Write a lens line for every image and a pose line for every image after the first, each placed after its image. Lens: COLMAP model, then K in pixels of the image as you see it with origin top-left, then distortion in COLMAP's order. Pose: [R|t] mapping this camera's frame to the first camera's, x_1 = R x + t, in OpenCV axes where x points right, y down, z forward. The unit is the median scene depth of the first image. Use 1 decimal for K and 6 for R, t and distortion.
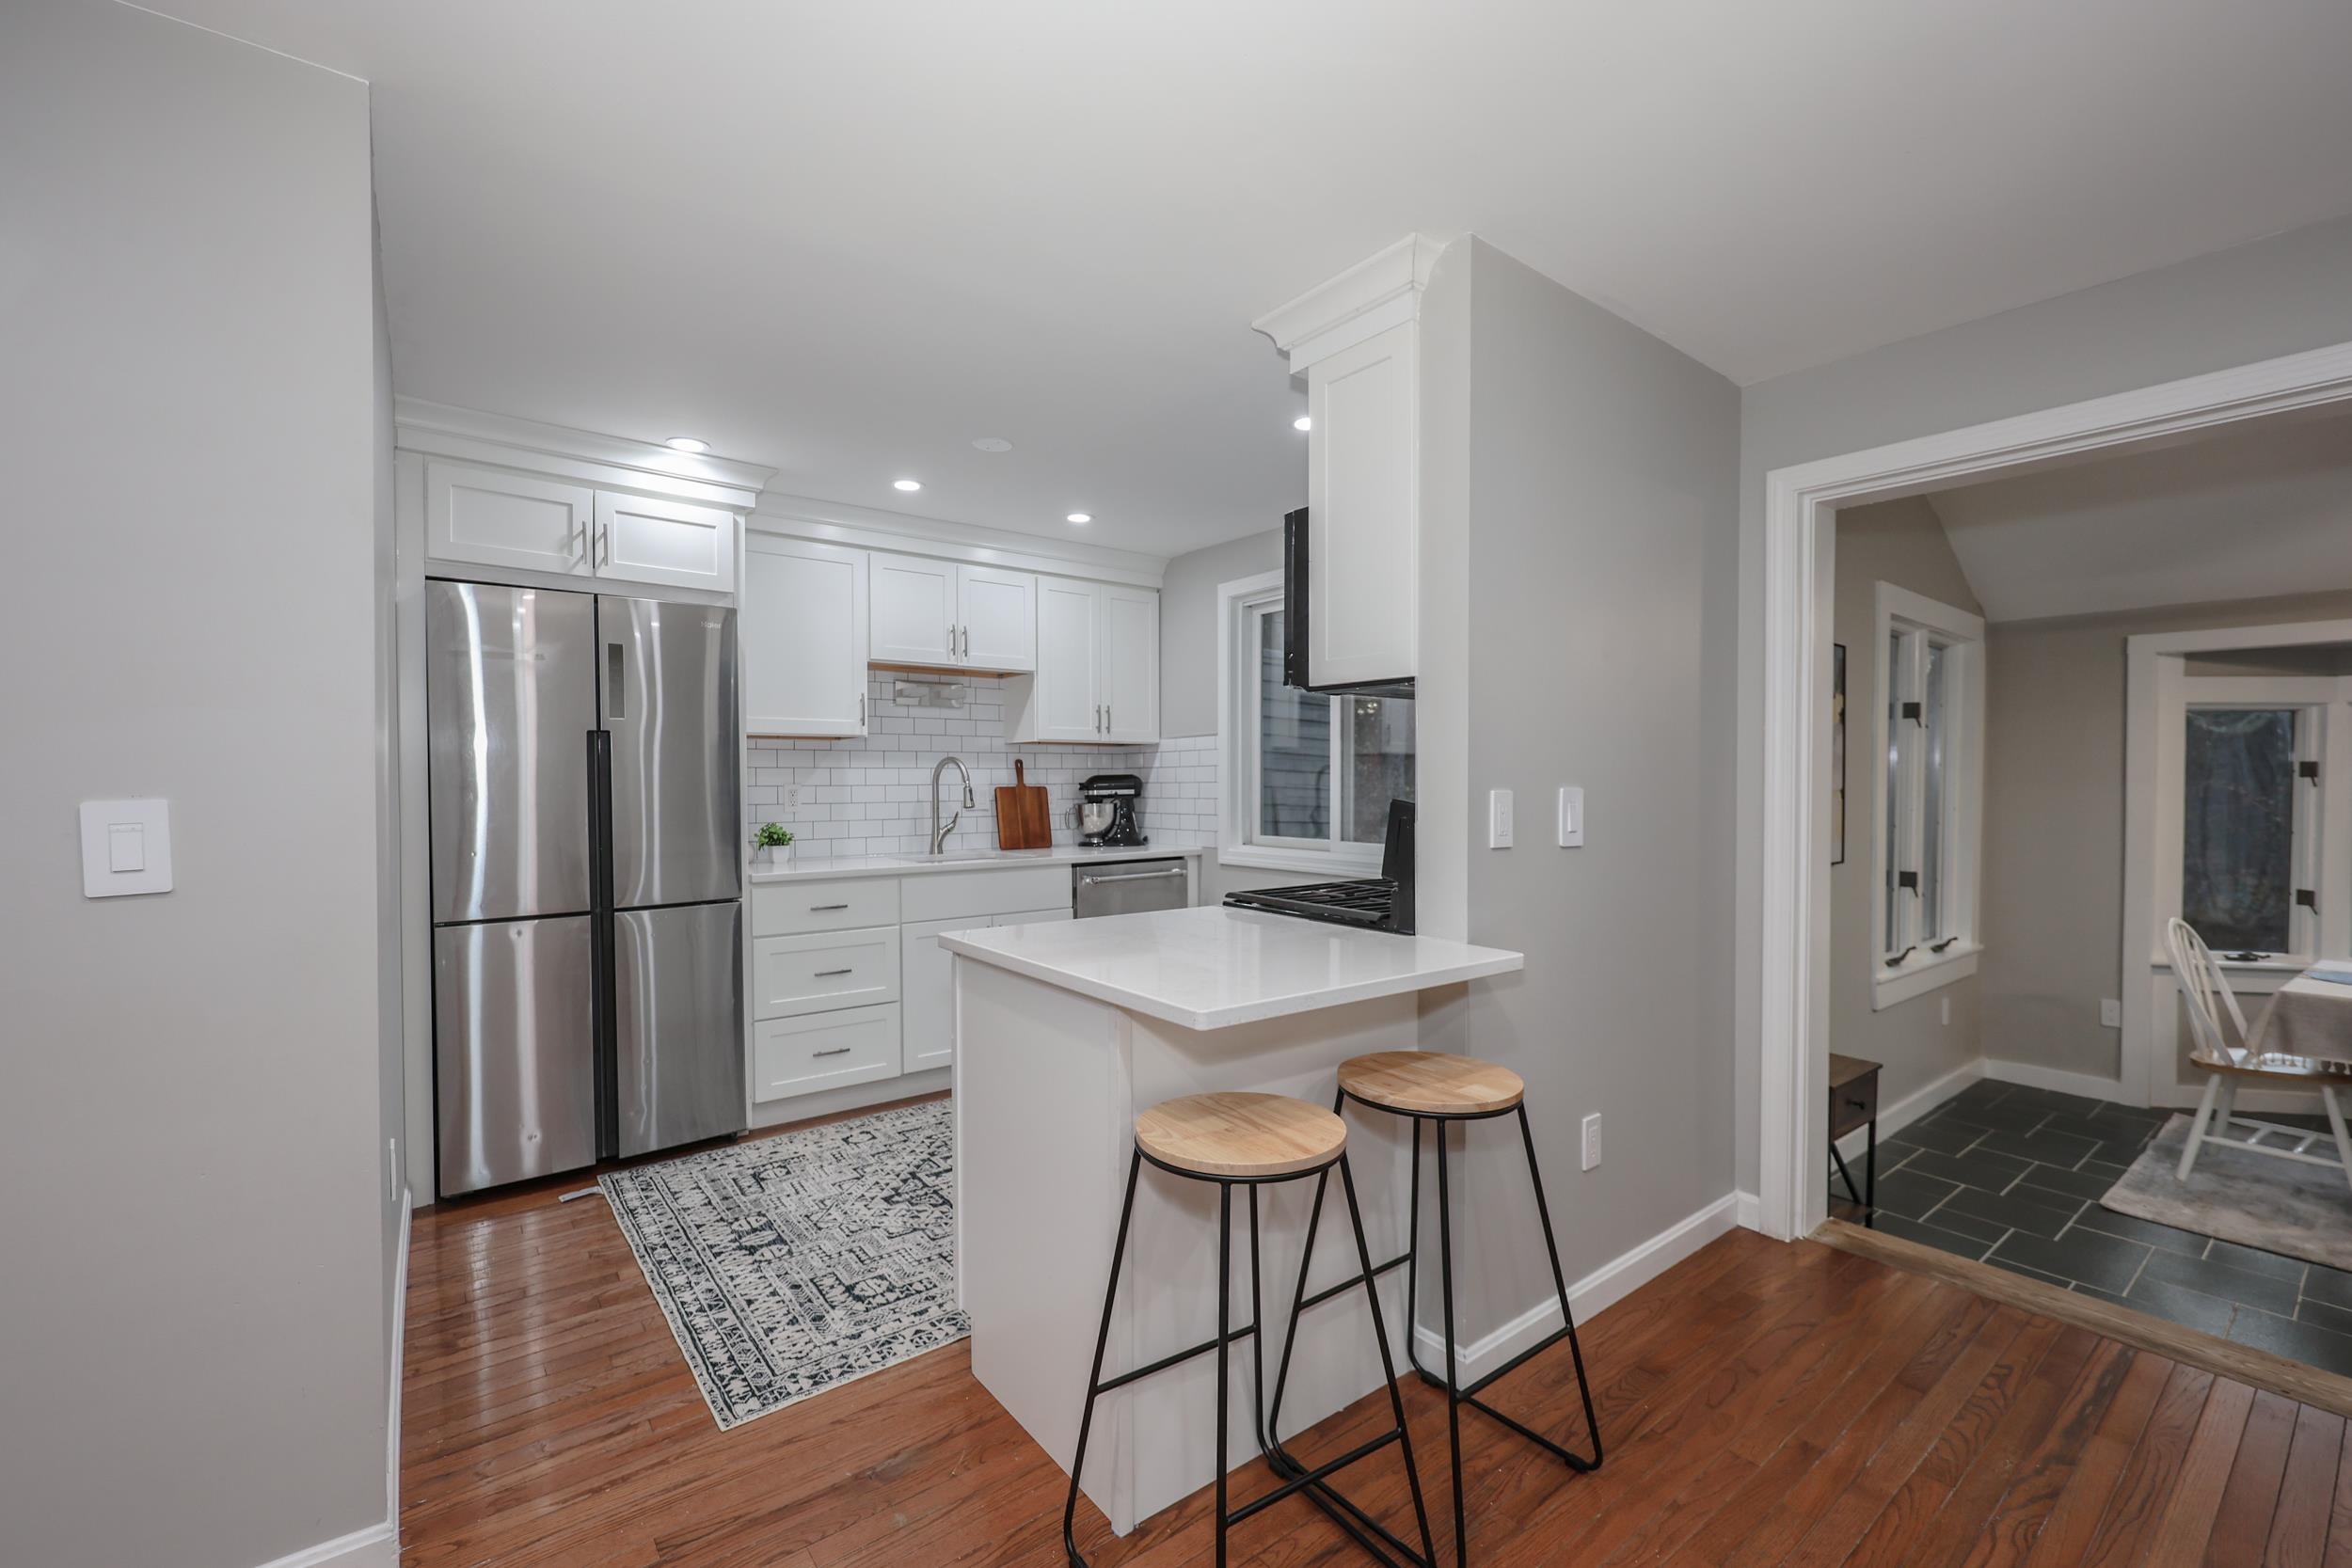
lens RADIAL K [[971.5, 0, 1172.2], [0, 971.5, 793.2], [0, 0, 1]] dist [0.001497, -0.000017]
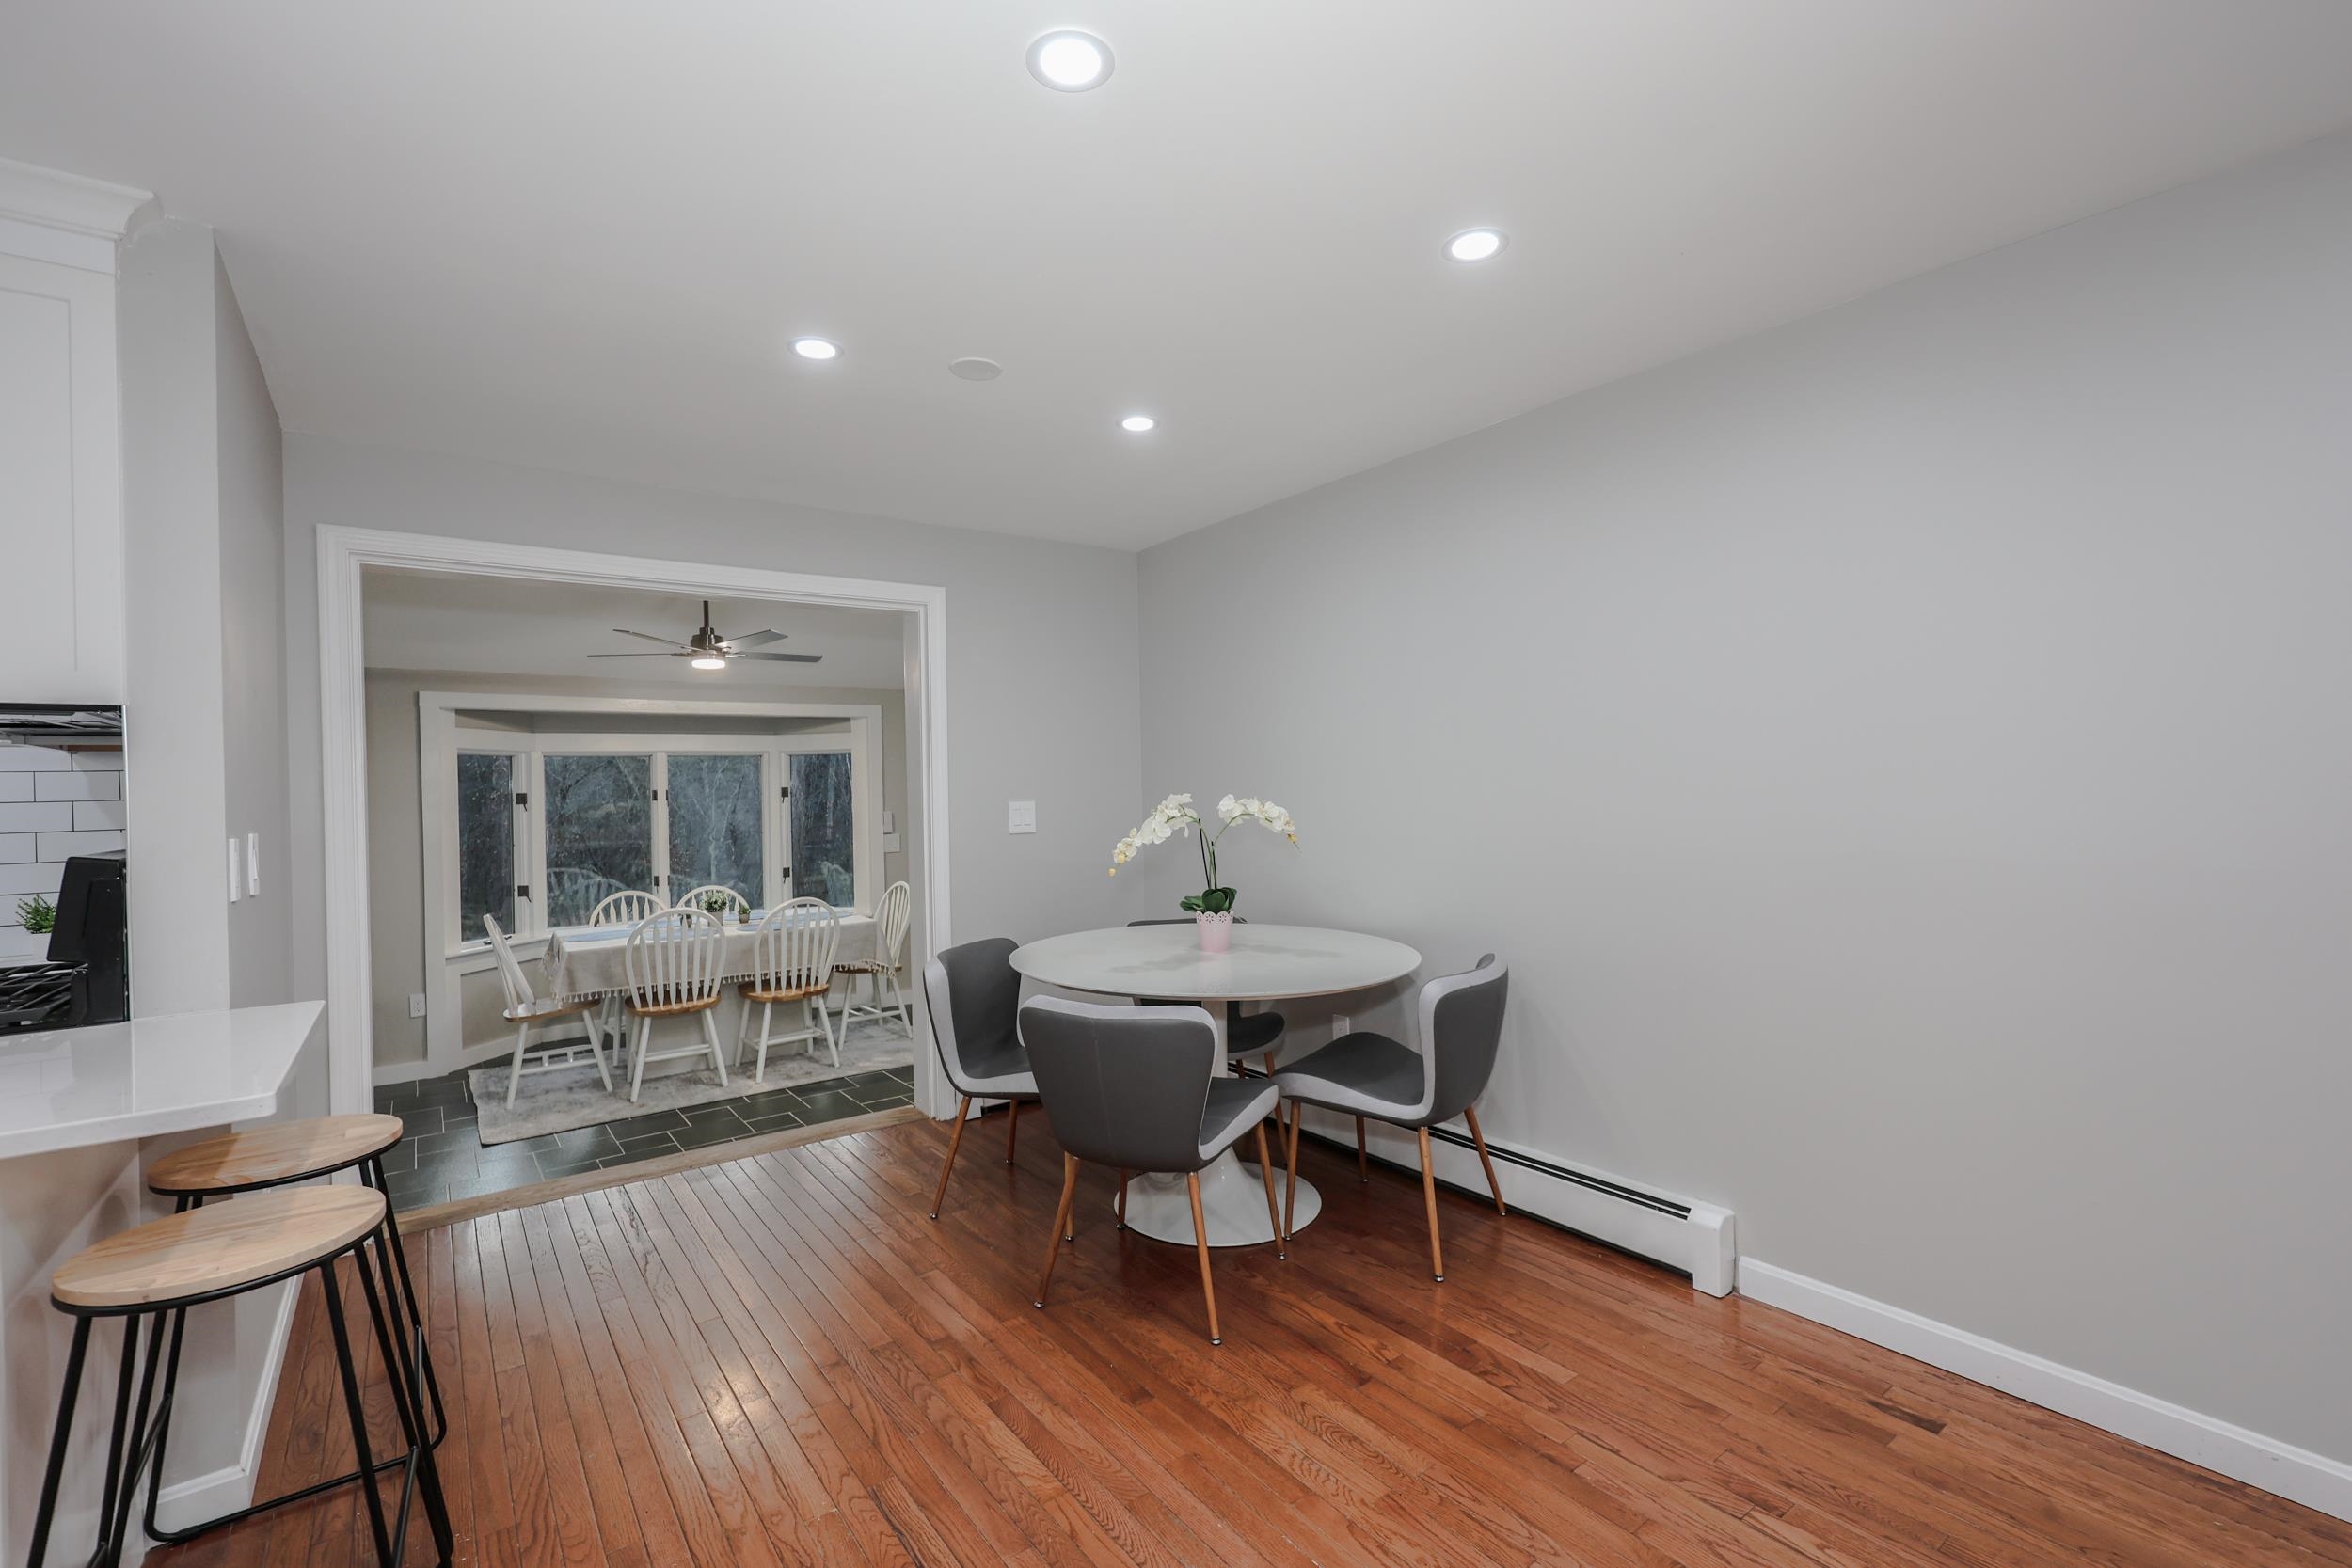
lens RADIAL K [[1020.1, 0, 1164.3], [0, 1020.1, 789.7], [0, 0, 1]] dist [0.006979, -0.002096]
pose [[0.021669, -0.002416, 0.999762, -0.331545], [0.035340, 0.999374, 0.001649, -0.009691], [-0.999140, 0.035296, 0.021741, 0.057745]]
